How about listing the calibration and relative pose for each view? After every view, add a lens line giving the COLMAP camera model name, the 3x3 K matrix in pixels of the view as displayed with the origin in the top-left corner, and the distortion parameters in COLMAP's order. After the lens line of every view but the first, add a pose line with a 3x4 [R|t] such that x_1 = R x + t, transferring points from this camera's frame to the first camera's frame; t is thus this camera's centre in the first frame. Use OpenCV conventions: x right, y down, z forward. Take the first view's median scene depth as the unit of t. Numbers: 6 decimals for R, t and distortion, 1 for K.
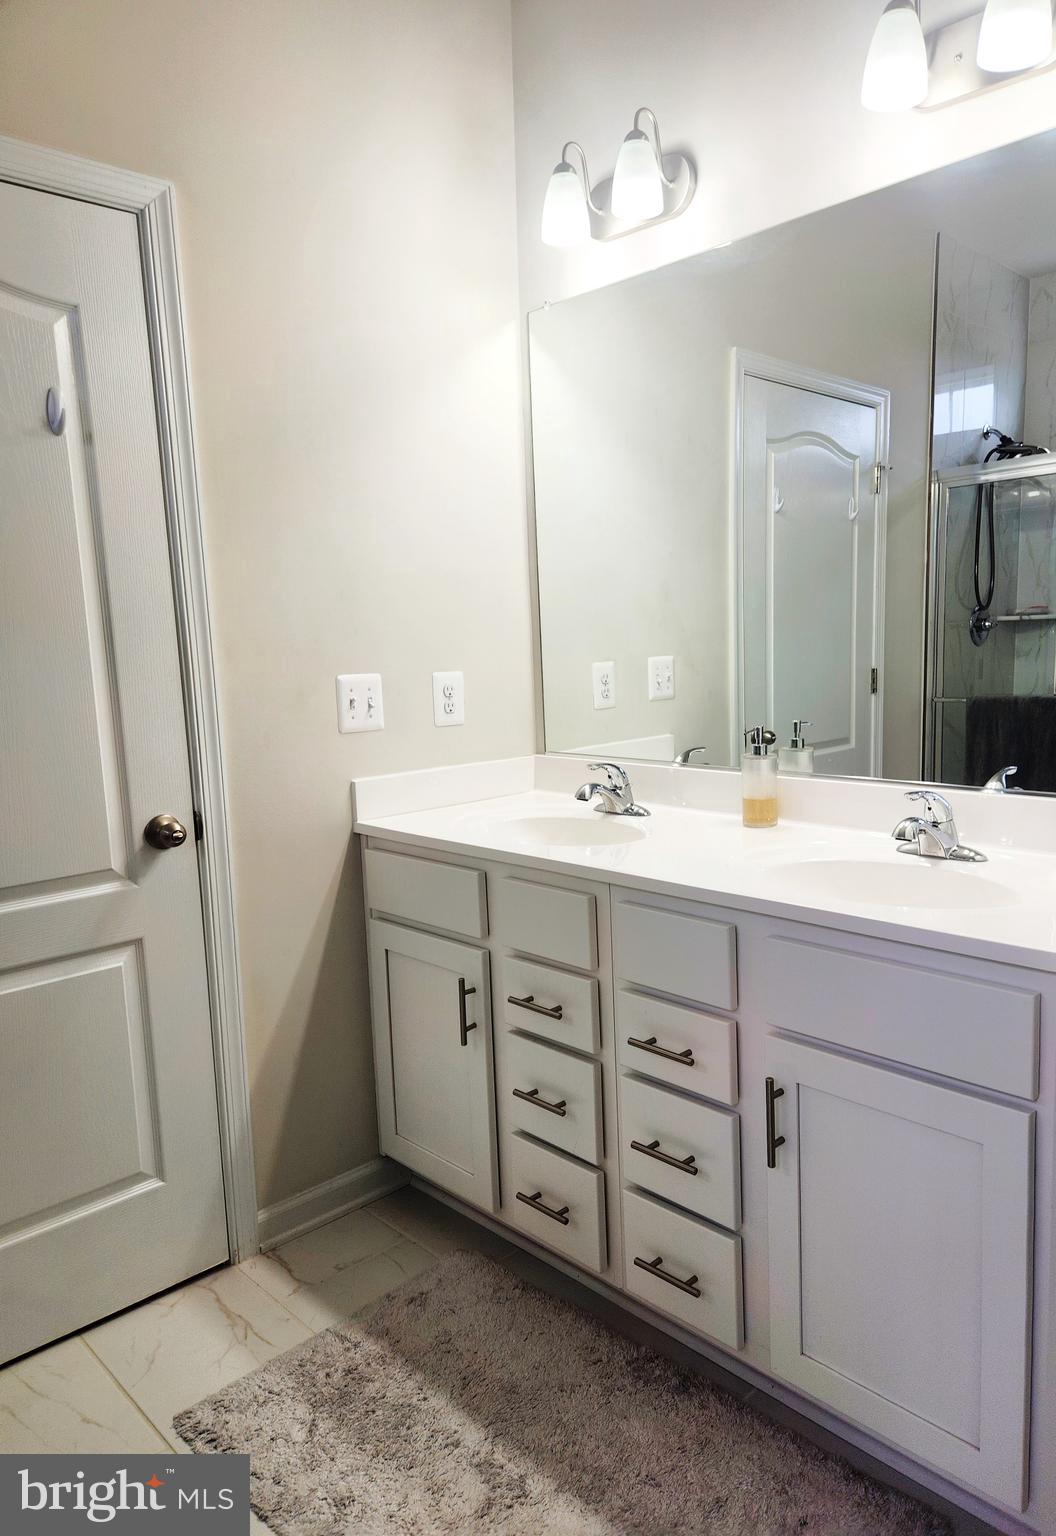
lens RADIAL K [[1061.0, 0, 528.6], [0, 1061.0, 774.3], [0, 0, 1]] dist [0.079156, -0.065160]
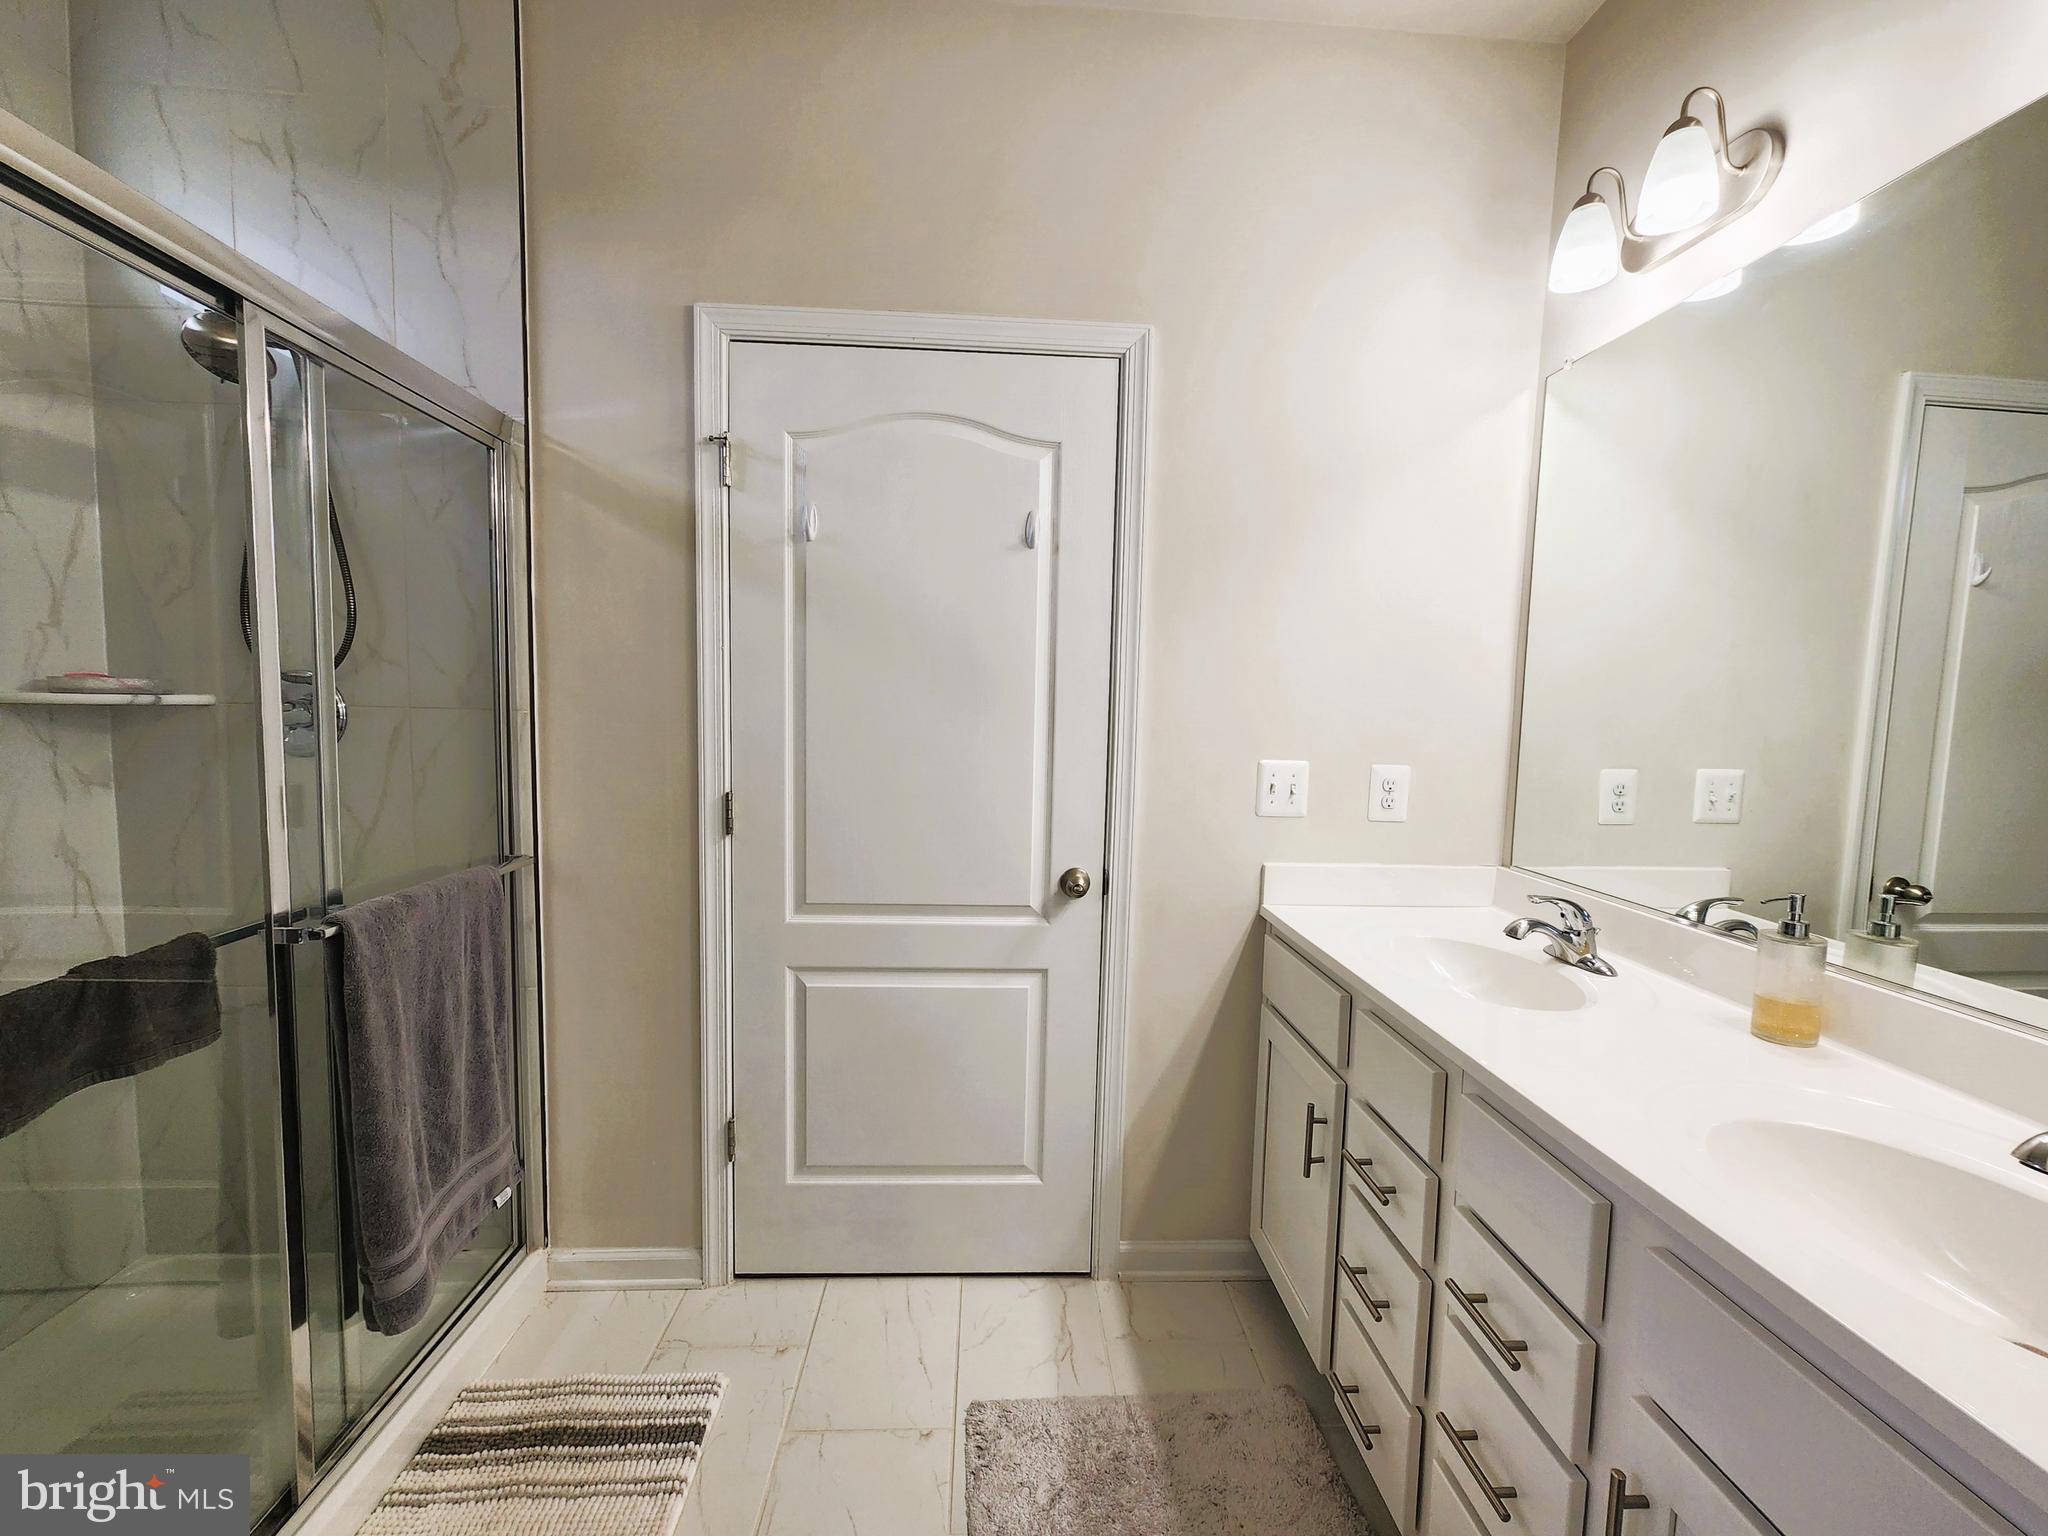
lens RADIAL K [[819.1, 0, 1024.0], [0, 819.1, 768.0], [0, 0, 1]] dist [-0.000311, -0.000586]
pose [[0.760835, 0.101404, -0.640974, 0.159970], [-0.131218, 0.991353, 0.001079, -0.058371], [0.635541, 0.083287, 0.767562, 0.264659]]
